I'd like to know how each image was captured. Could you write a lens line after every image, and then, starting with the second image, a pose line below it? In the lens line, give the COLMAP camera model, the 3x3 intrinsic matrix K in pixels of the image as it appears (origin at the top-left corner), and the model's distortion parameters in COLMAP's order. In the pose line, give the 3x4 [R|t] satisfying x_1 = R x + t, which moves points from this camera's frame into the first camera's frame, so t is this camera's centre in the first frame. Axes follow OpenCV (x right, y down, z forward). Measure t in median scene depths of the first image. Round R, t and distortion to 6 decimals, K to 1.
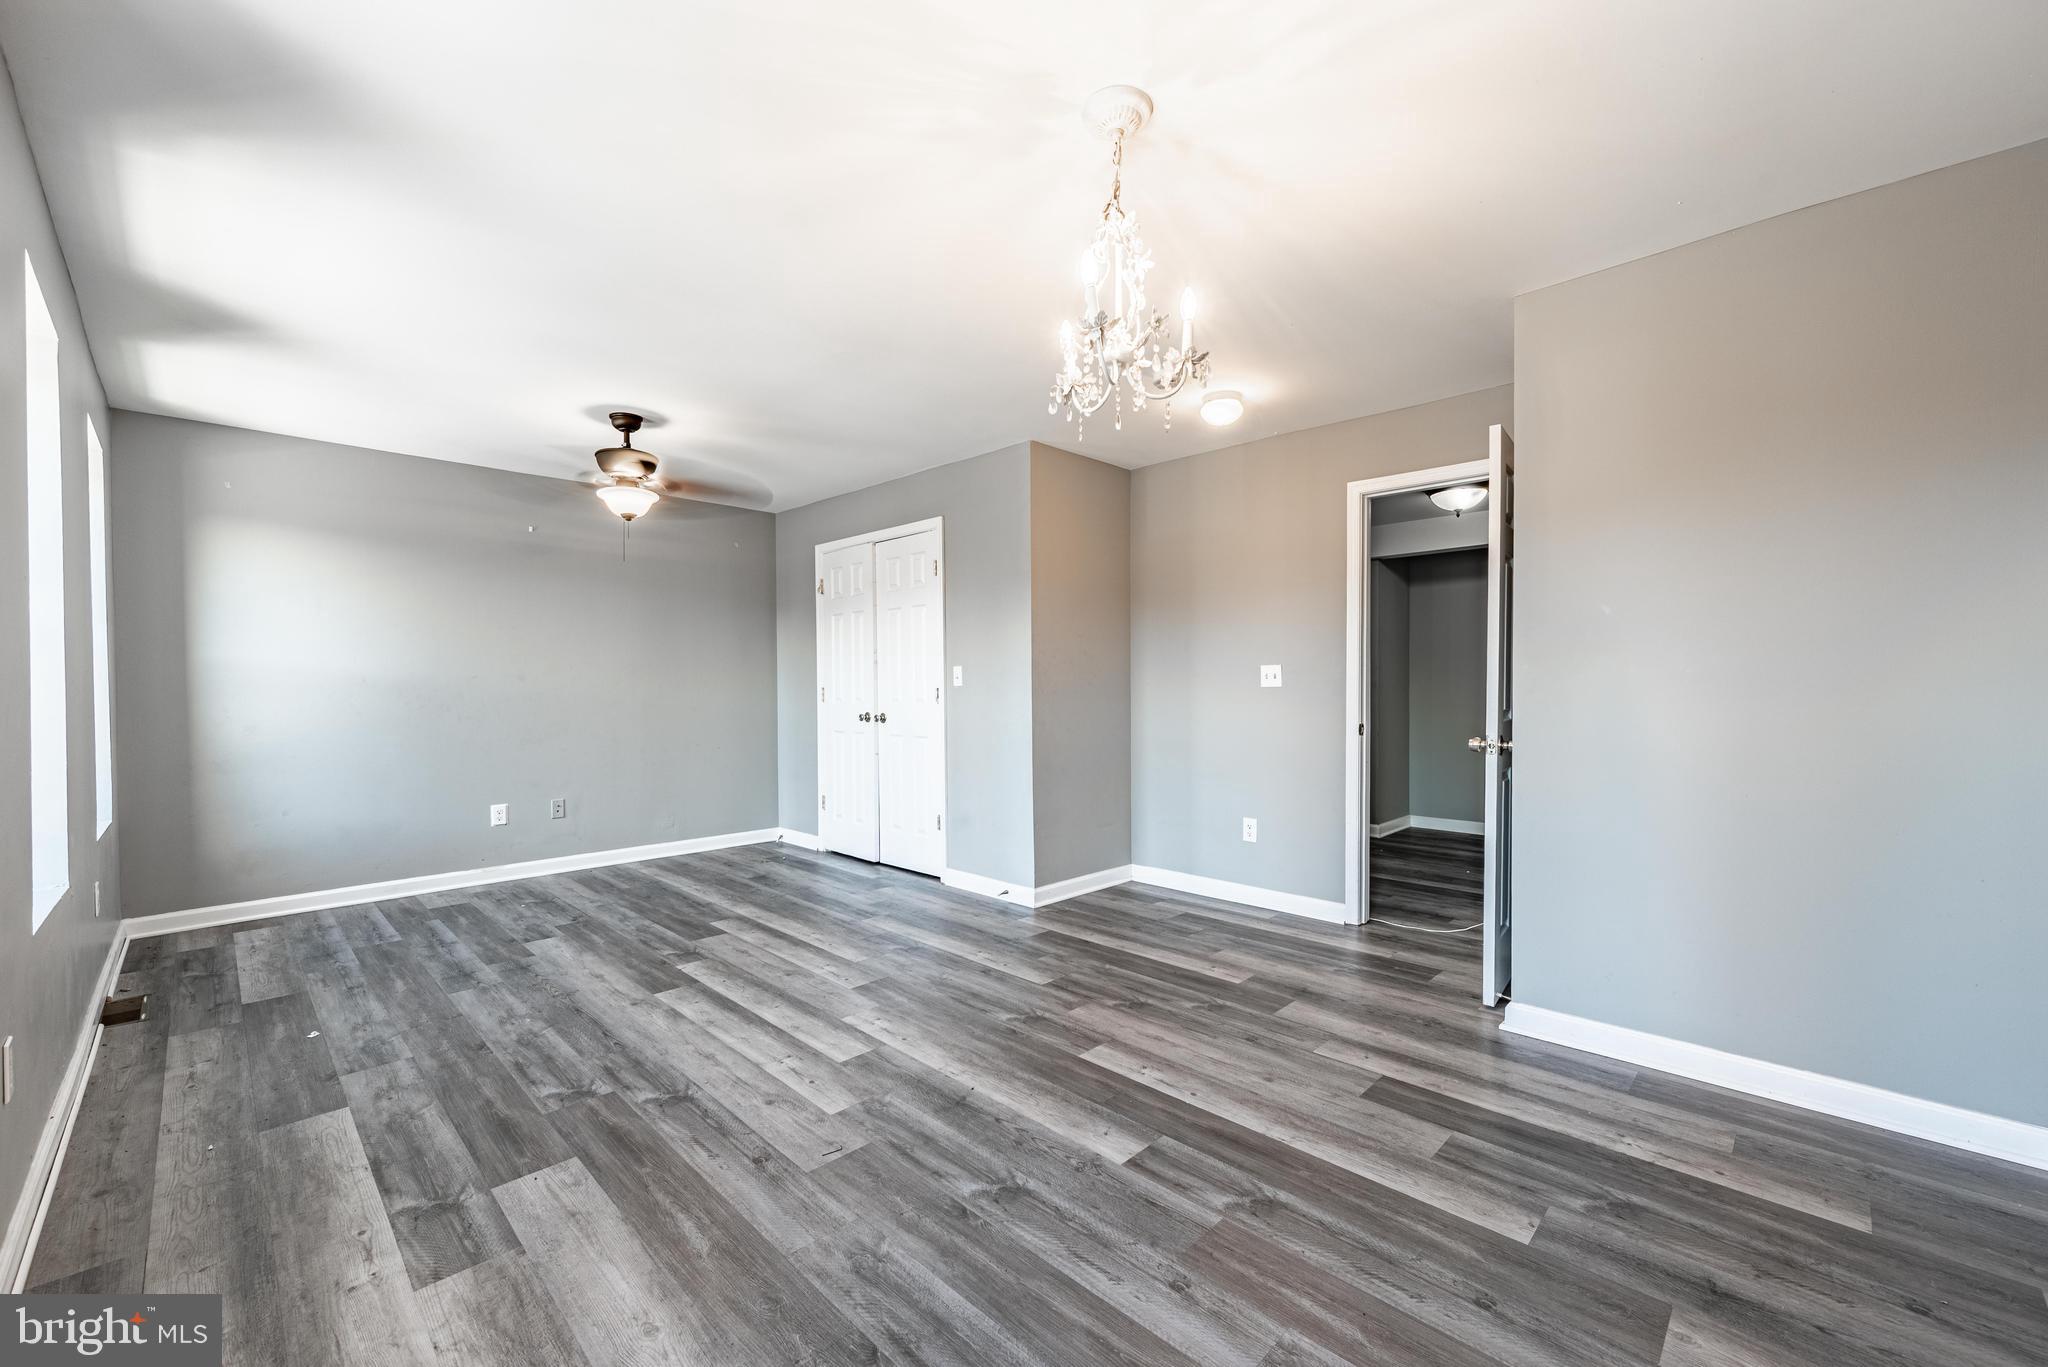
lens RADIAL K [[821.4, 0, 1023.7], [0, 821.4, 700.7], [0, 0, 1]] dist [-0.000536, -0.000144]
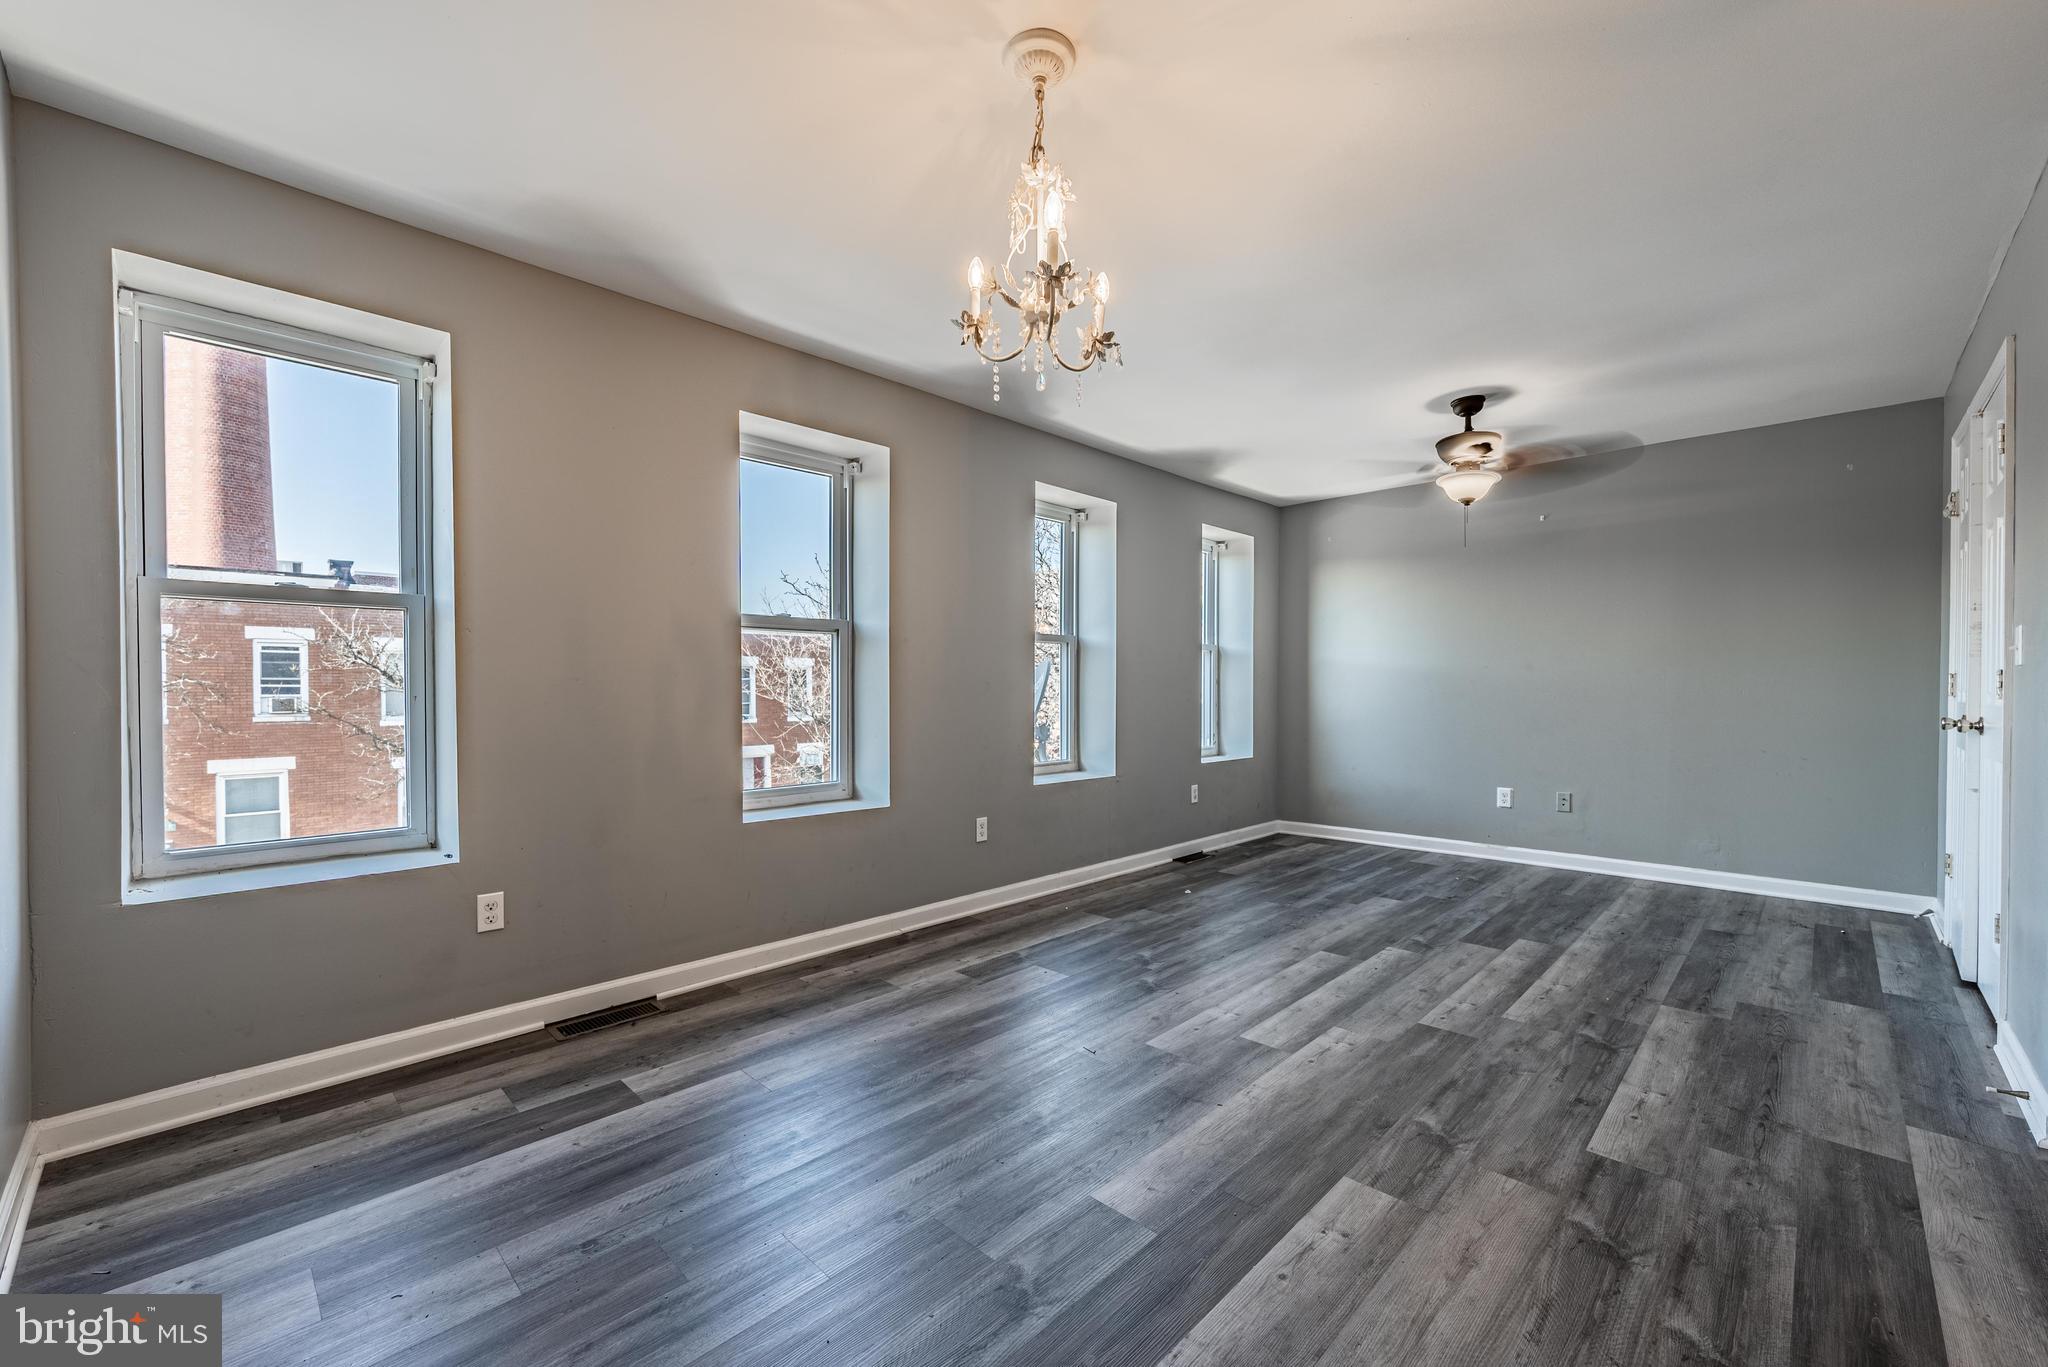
lens RADIAL K [[821.4, 0, 1025.7], [0, 821.4, 698.8], [0, 0, 1]] dist [-0.000536, -0.000144]
pose [[0.005131, 0.018423, -0.999817, 0.644586], [-0.017593, 0.999677, 0.018330, 0.004944], [0.999832, 0.017496, 0.005453, 0.588453]]
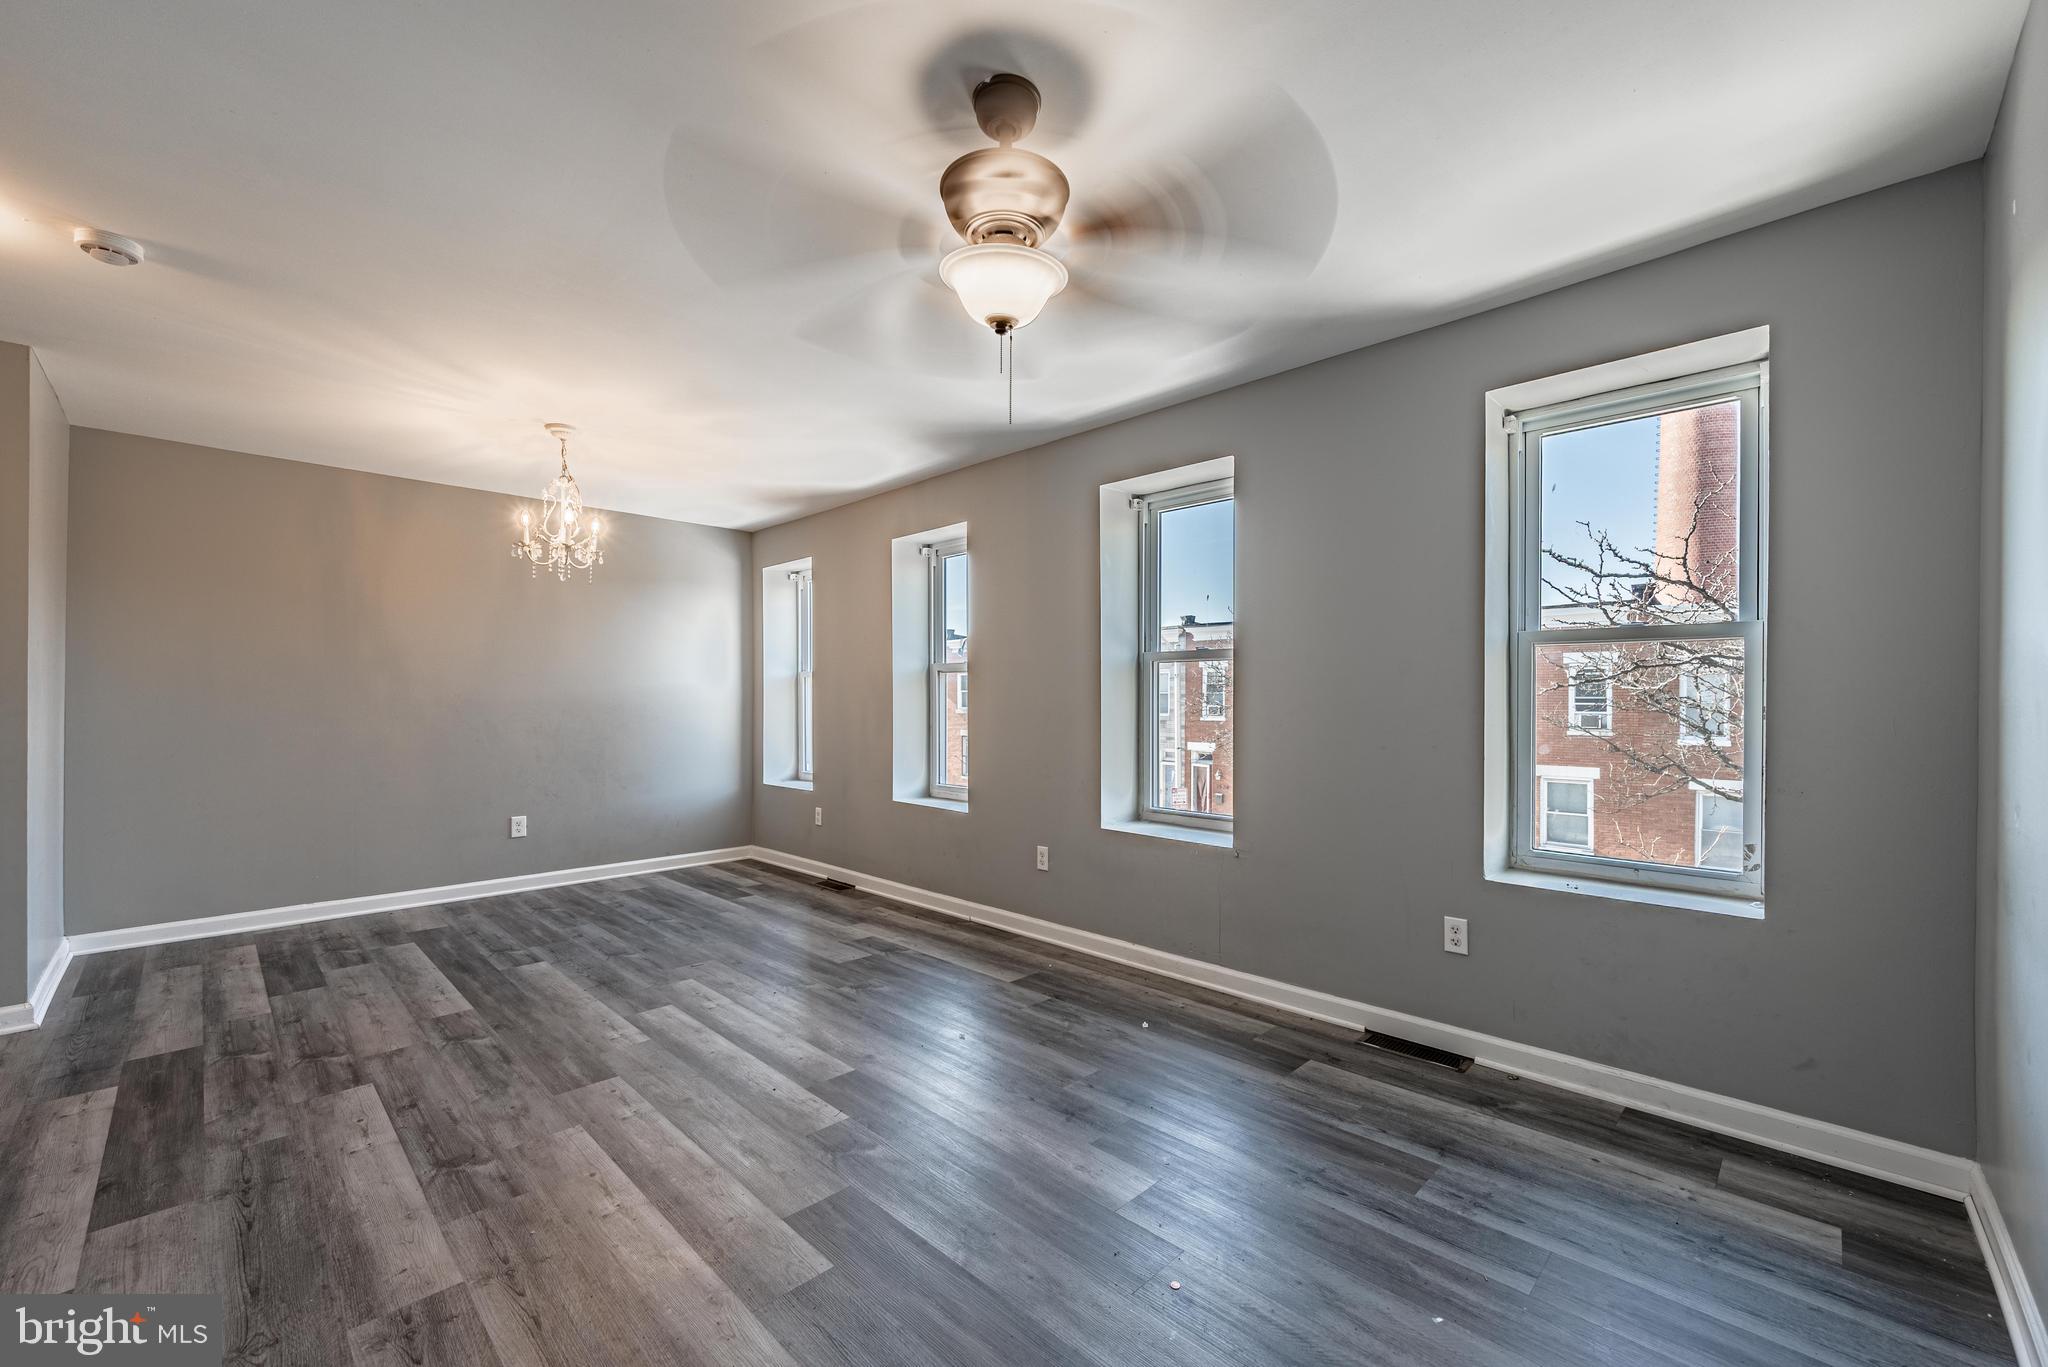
lens RADIAL K [[821.4, 0, 1016.1], [0, 821.4, 694.3], [0, 0, 1]] dist [-0.000536, -0.000144]
pose [[-0.999959, 0.003788, 0.008192, -0.622157], [0.003857, 0.999958, 0.008360, -0.033410], [-0.008160, 0.008391, -0.999932, 1.831580]]
